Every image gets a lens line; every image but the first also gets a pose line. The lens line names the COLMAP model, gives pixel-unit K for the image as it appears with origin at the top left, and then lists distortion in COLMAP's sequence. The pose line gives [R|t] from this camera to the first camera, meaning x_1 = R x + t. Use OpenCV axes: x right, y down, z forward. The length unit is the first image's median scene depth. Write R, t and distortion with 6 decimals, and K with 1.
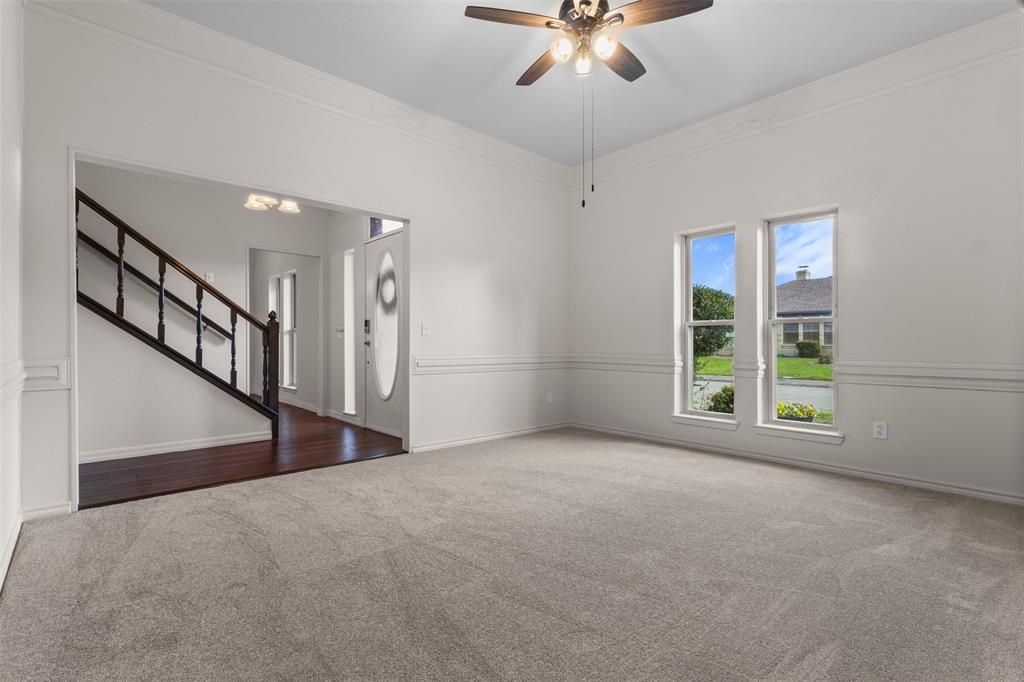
lens RADIAL K [[473.9, 0, 513.1], [0, 473.9, 341.0], [0, 0, 1]] dist [0.004400, 0.000973]
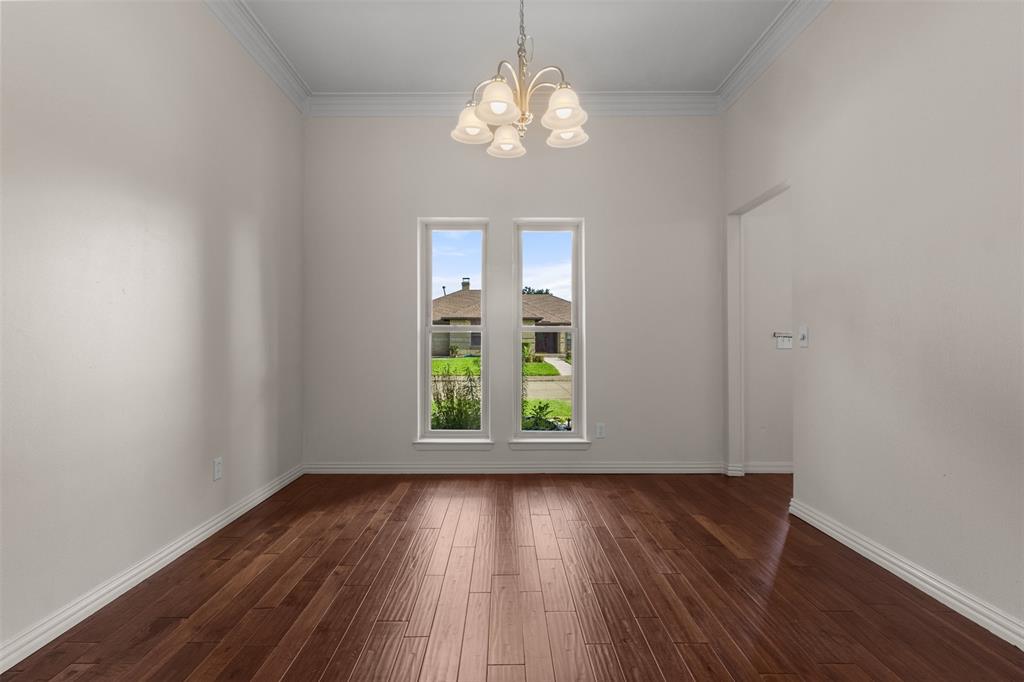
lens RADIAL K [[473.9, 0, 513.1], [0, 473.9, 341.0], [0, 0, 1]] dist [0.004400, 0.000973]
pose [[0.661090, 0.012339, 0.750205, -0.168859], [-0.005662, 0.999918, -0.011457, -0.007423], [-0.750285, 0.003327, 0.661106, 0.337422]]
